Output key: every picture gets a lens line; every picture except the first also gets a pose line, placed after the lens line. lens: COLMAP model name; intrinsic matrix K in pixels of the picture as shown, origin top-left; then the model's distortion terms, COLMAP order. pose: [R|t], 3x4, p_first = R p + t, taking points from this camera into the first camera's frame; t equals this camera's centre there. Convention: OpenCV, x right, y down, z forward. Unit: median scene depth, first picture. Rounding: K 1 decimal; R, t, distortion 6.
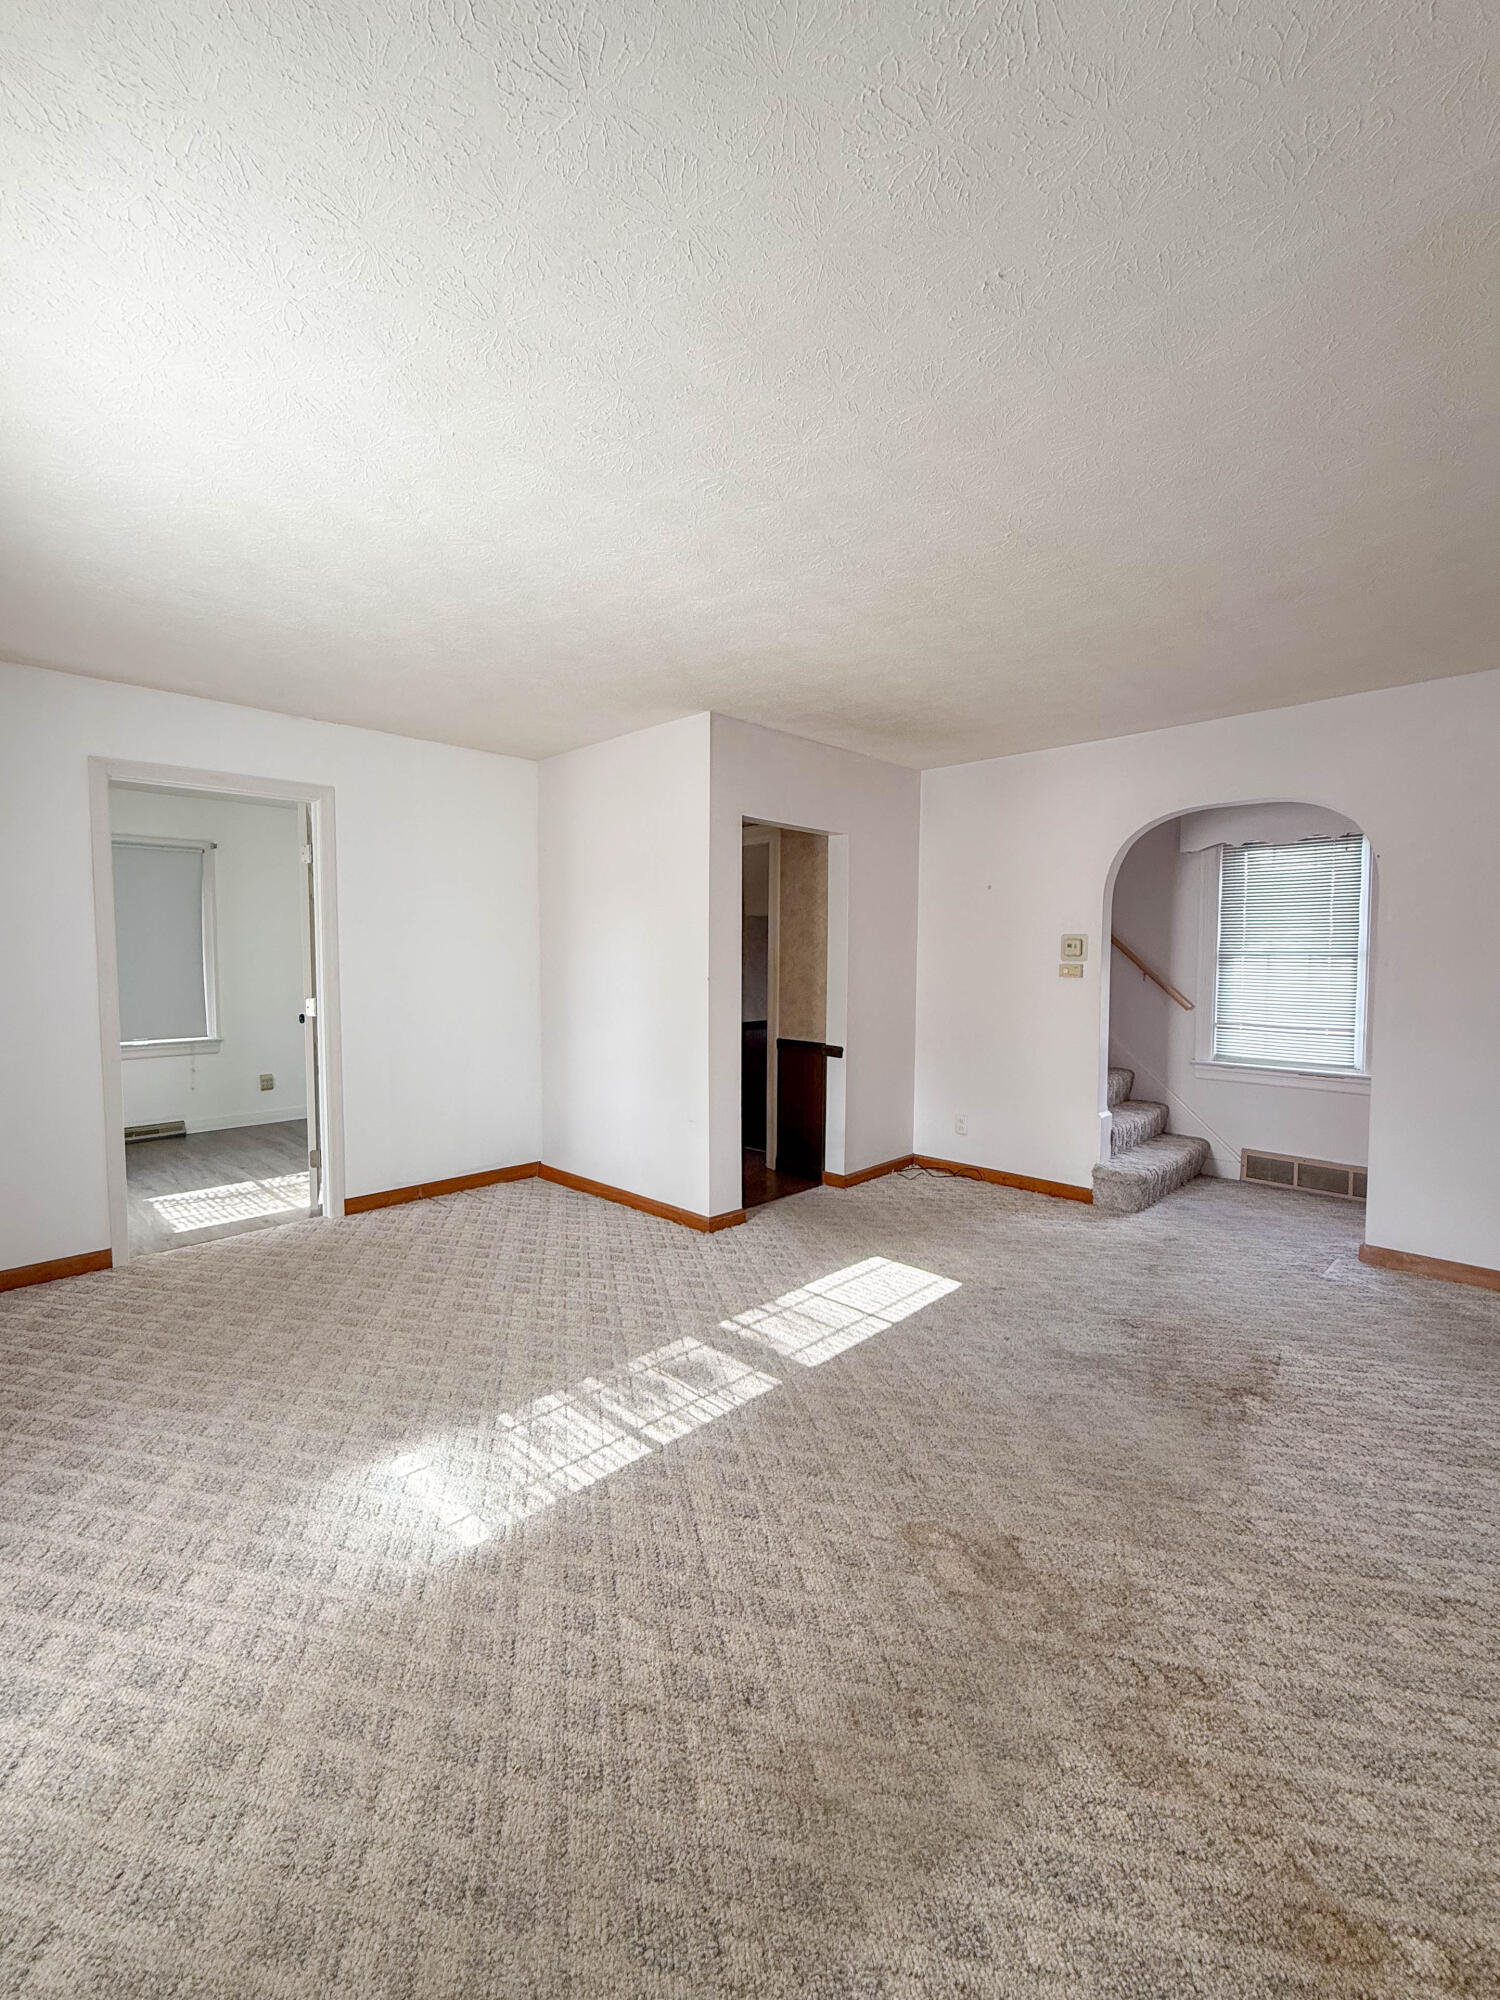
lens RADIAL K [[825.6, 0, 746.6], [0, 825.6, 1001.4], [0, 0, 1]] dist [0.000489, -0.000147]
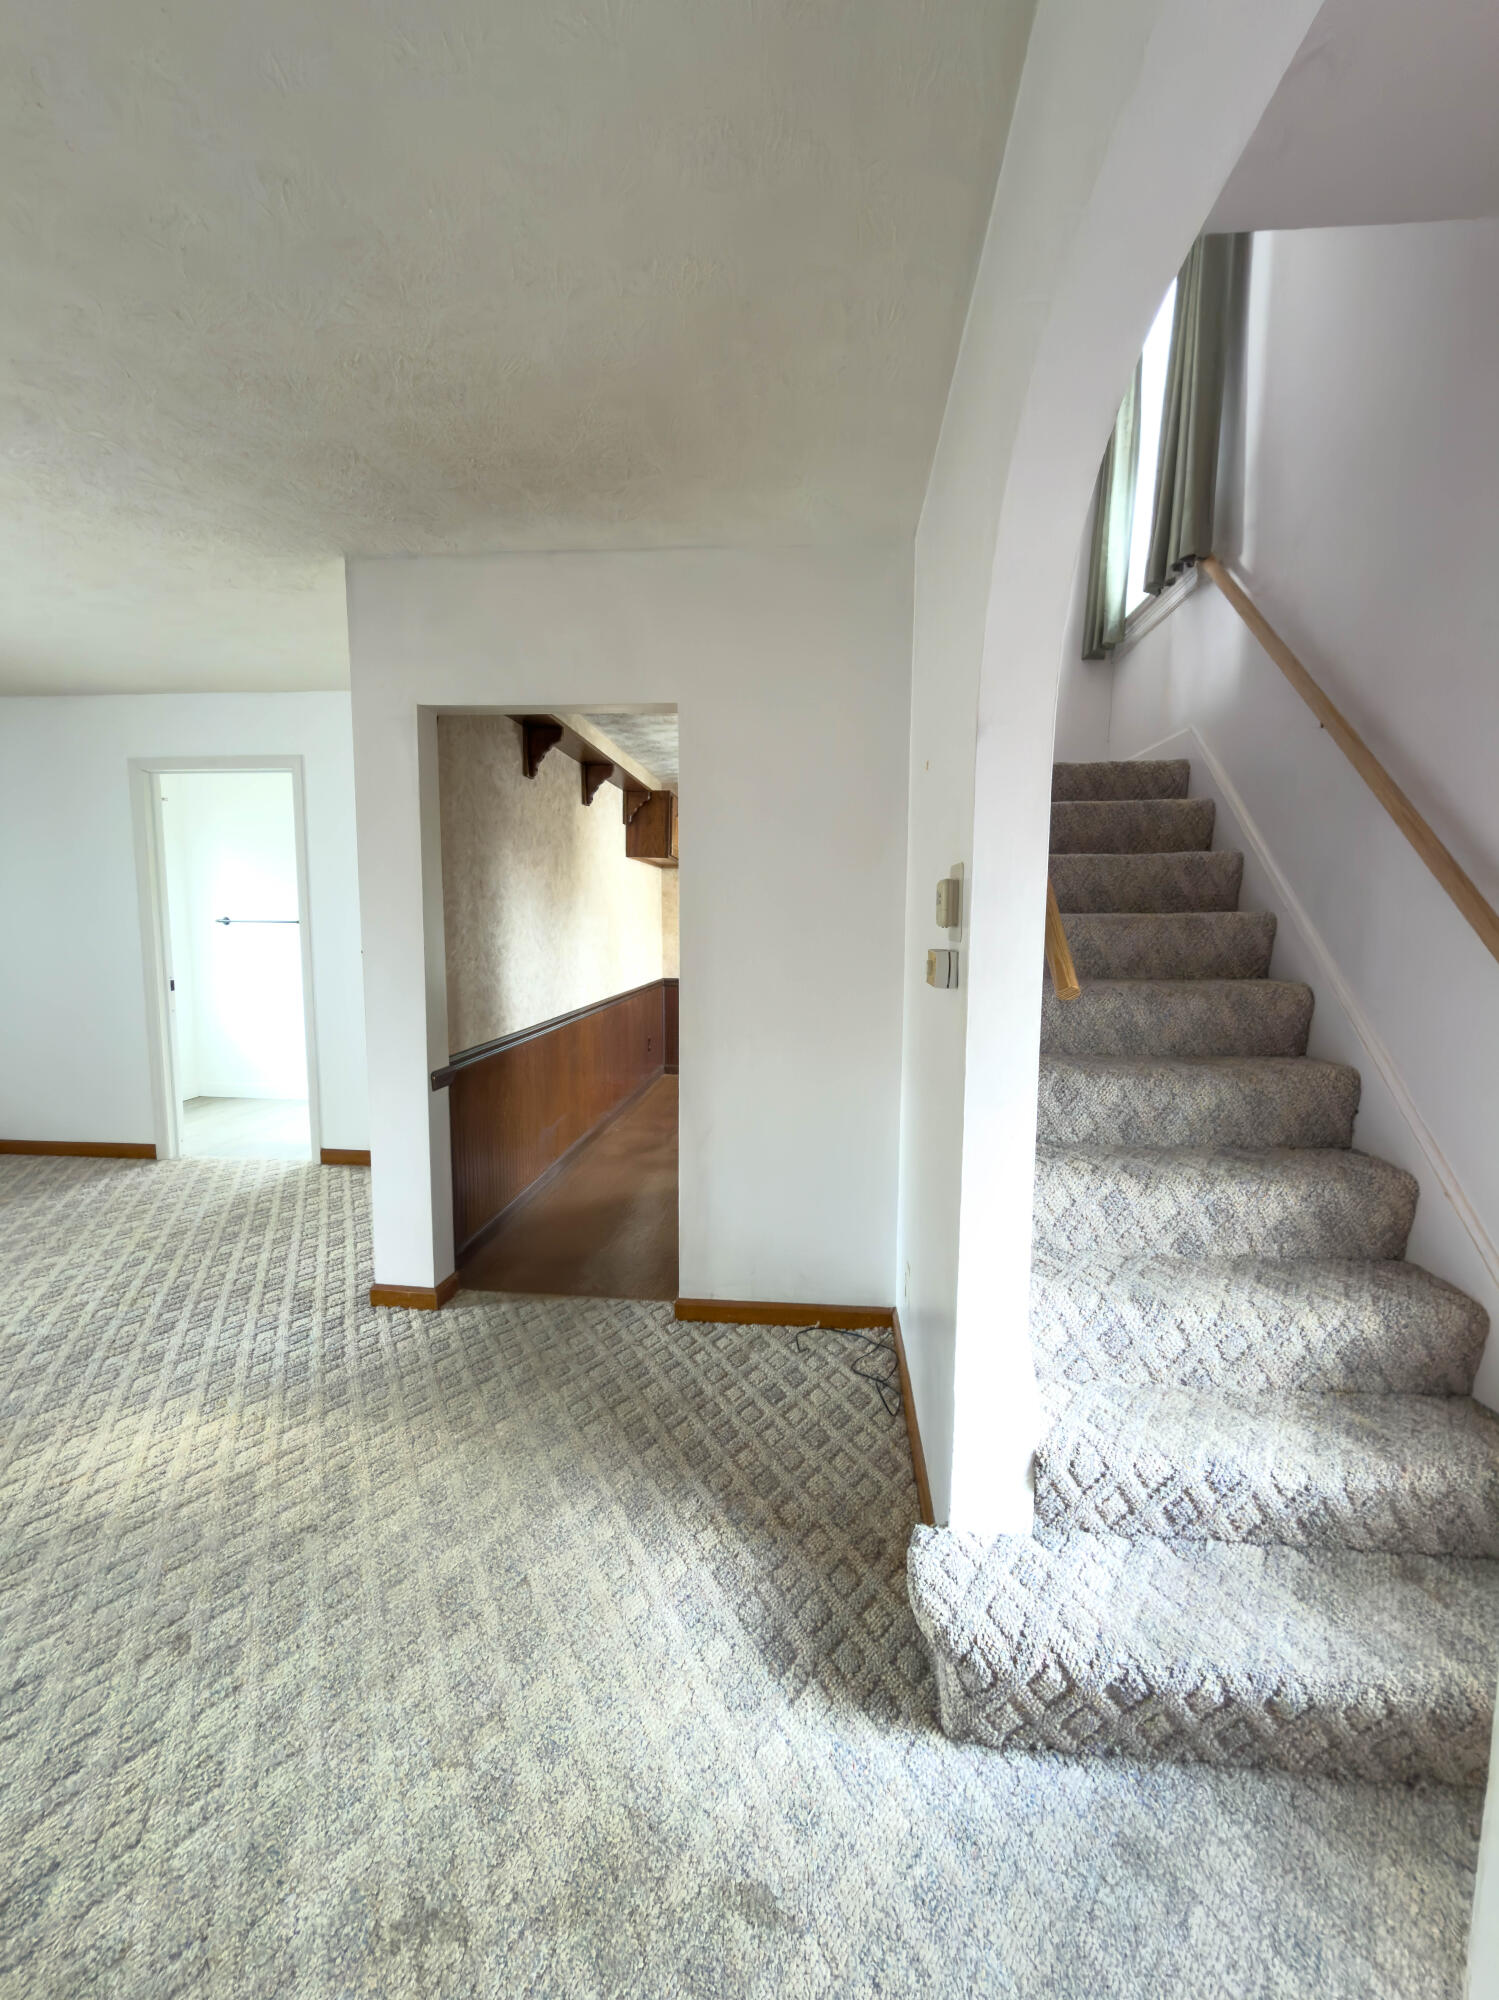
lens RADIAL K [[825.6, 0, 746.1], [0, 825.6, 1001.4], [0, 0, 1]] dist [0.000489, -0.000147]
pose [[0.634897, 0.082016, -0.768232, 0.933511], [-0.054295, 0.996628, 0.061528, -0.059516], [0.770687, 0.002647, 0.637208, 1.072257]]
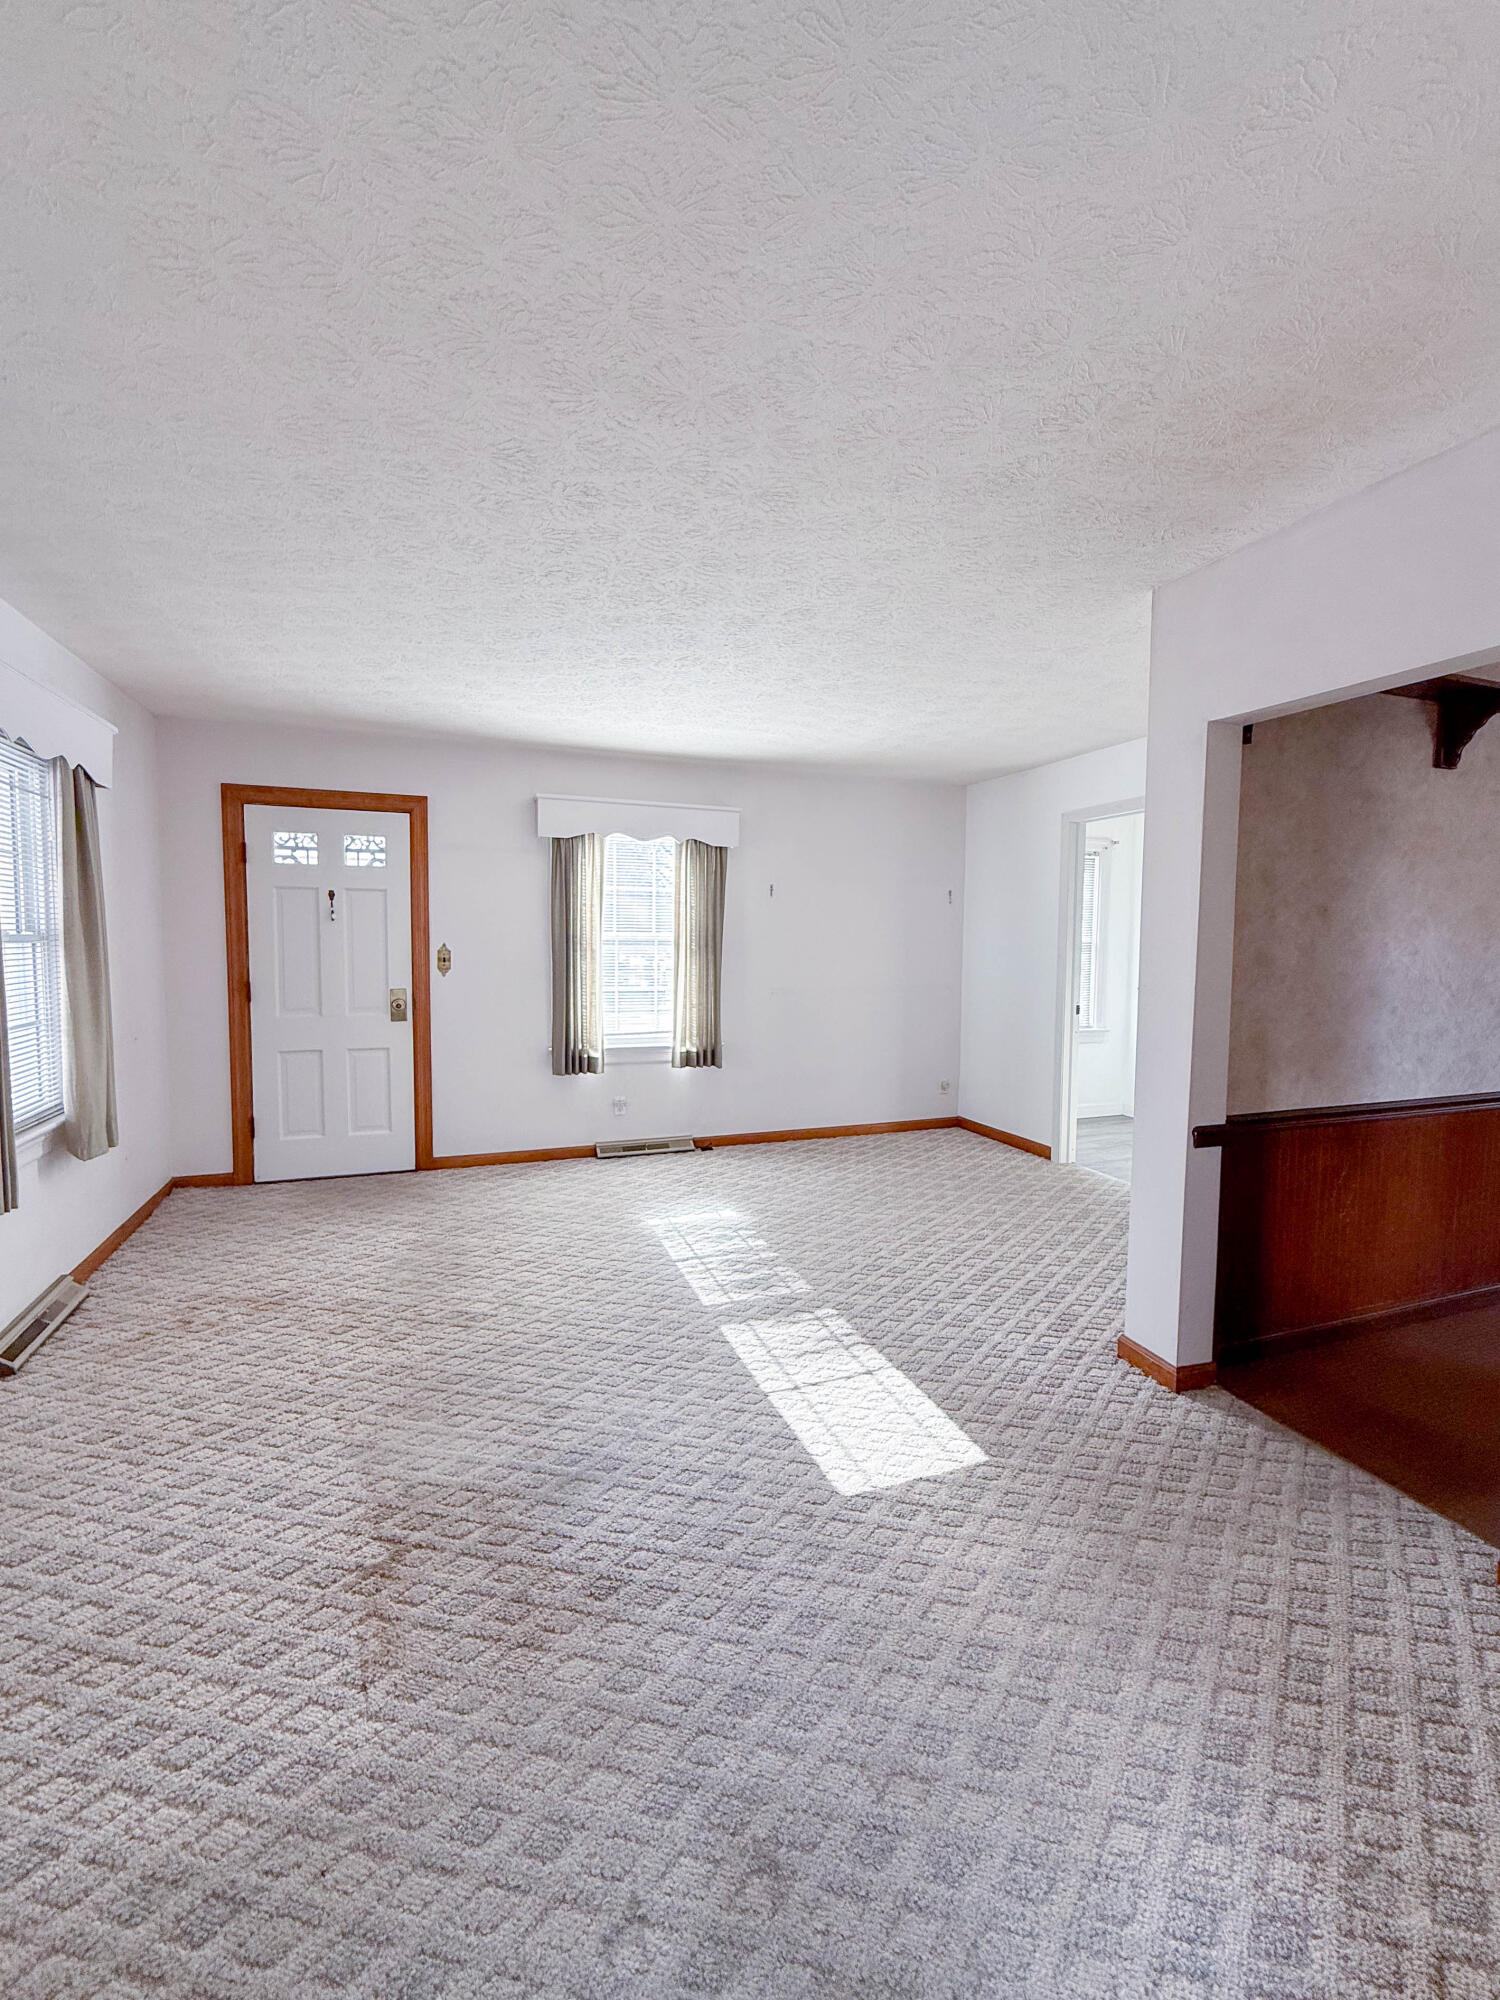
lens RADIAL K [[838.5, 0, 743.1], [0, 838.5, 993.6], [0, 0, 1]] dist [-0.001149, -0.000226]
pose [[-0.422110, 0.055514, -0.904843, 0.951220], [-0.063332, 0.993879, 0.090521, -0.085555], [0.904330, 0.095516, -0.416010, 1.323932]]
